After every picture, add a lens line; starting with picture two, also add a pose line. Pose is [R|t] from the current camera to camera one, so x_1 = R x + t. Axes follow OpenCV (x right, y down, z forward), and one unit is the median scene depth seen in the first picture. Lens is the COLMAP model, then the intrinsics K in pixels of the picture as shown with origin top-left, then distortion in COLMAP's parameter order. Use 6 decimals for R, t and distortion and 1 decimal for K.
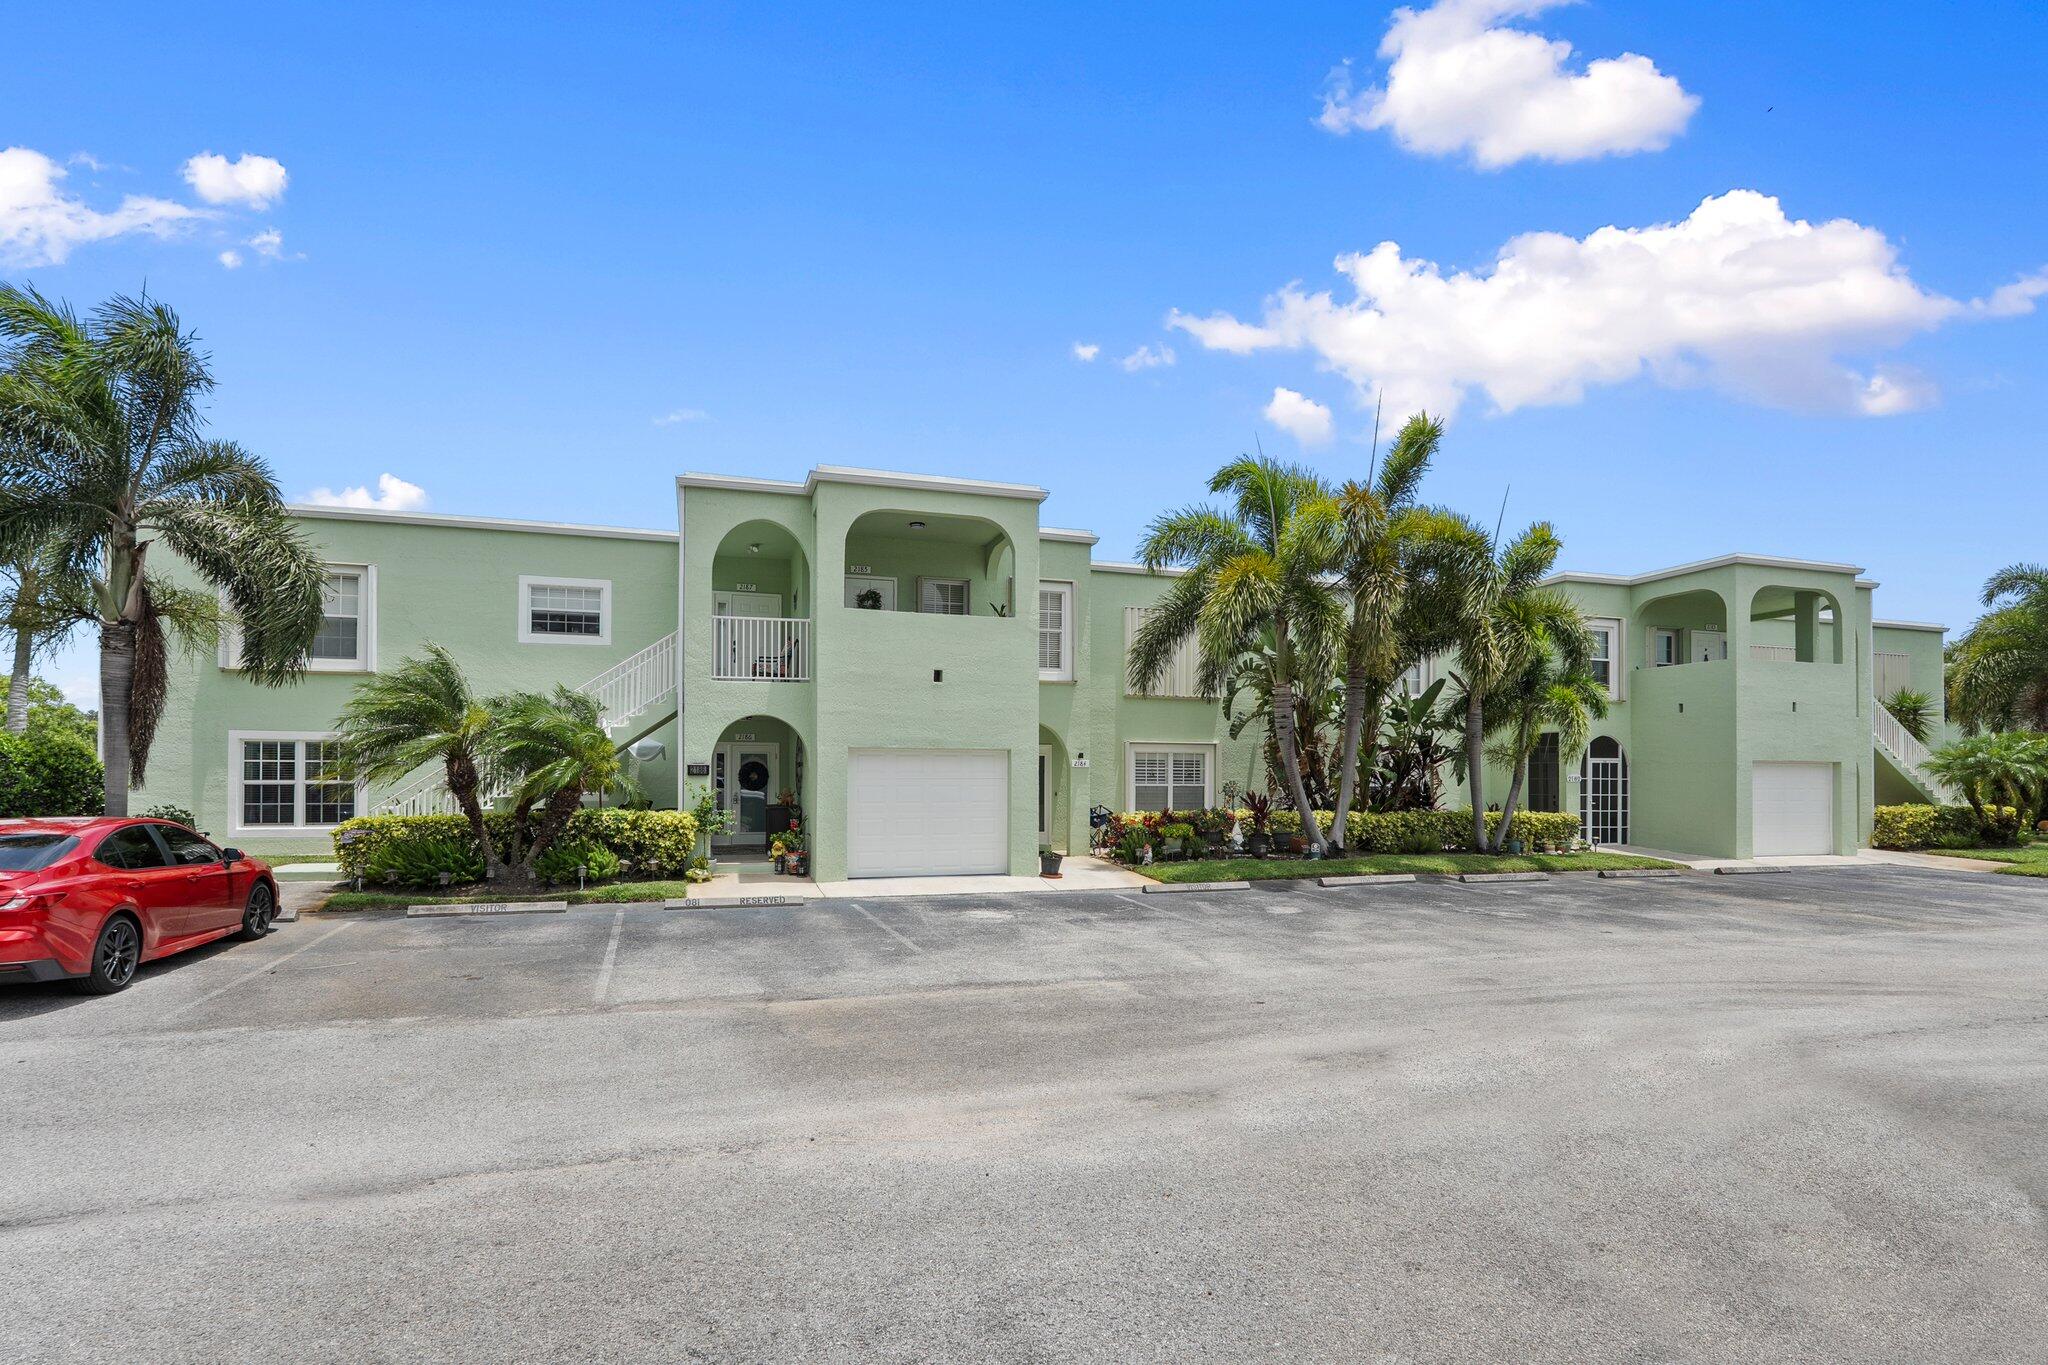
lens RADIAL K [[1055.7, 0, 1022.9], [0, 1055.7, 760.7], [0, 0, 1]] dist [-0.003290, -0.000201]
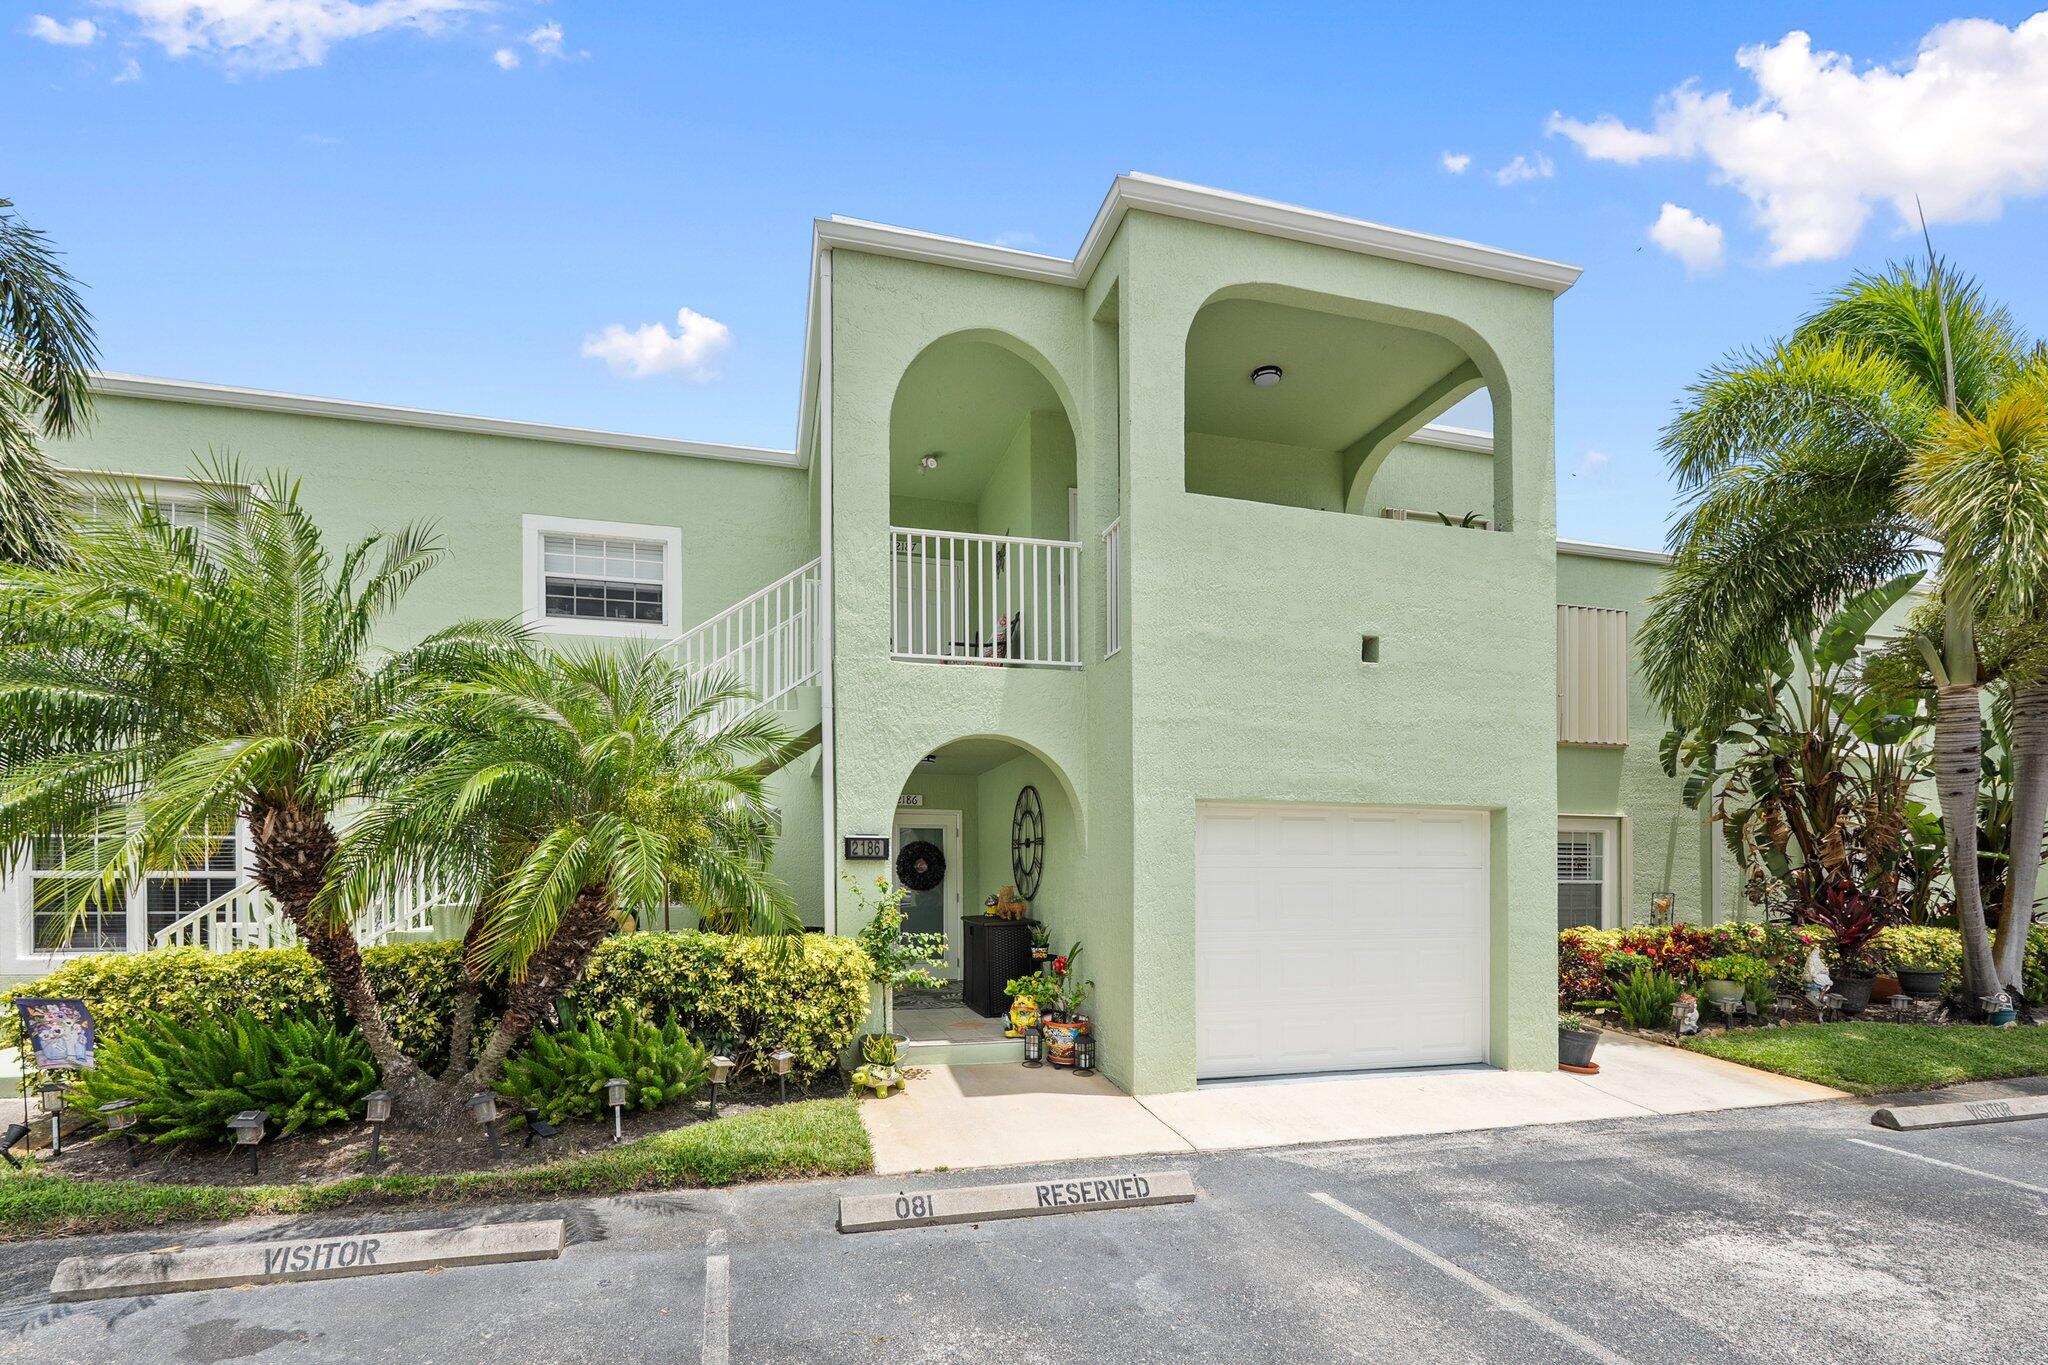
lens RADIAL K [[898.7, 0, 993.8], [0, 898.7, 893.6], [0, 0, 1]] dist [-0.005229, -0.000099]
pose [[0.999263, 0.002773, -0.038288, -0.234420], [-0.001360, 0.999319, 0.036871, 0.014159], [0.038364, -0.036792, 0.998586, 0.596939]]
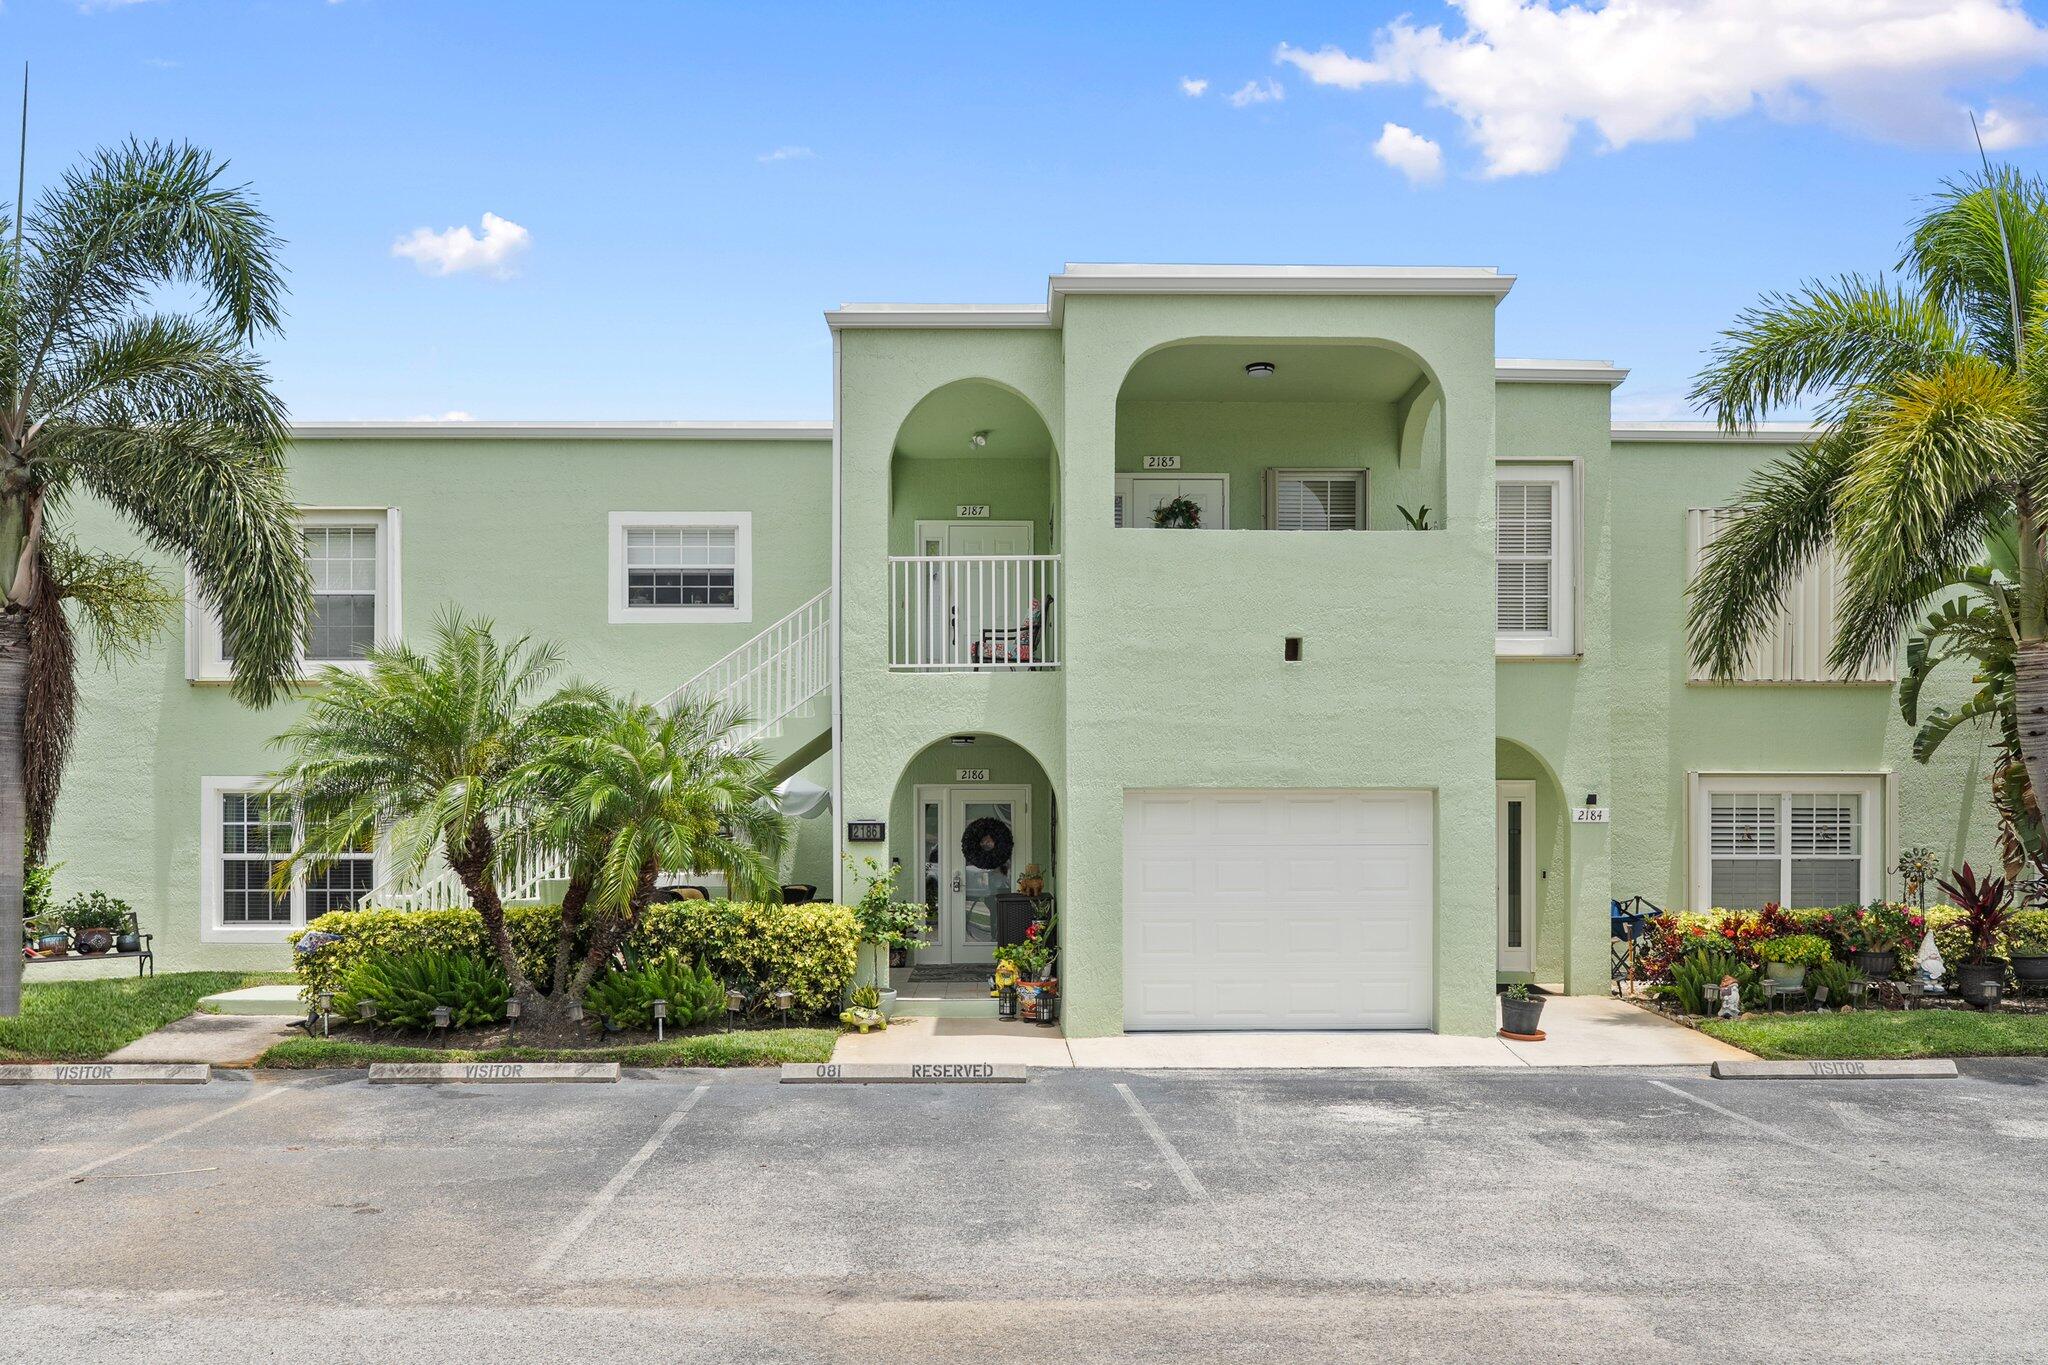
lens RADIAL K [[1719.4, 0, 1030.4], [0, 1719.4, 838.2], [0, 0, 1]] dist [-0.005616, 0.019483]
pose [[0.958163, -0.006346, -0.286151, 0.038517], [0.009142, 0.999923, 0.008436, 0.005235], [0.286075, -0.010699, 0.958147, 0.145861]]
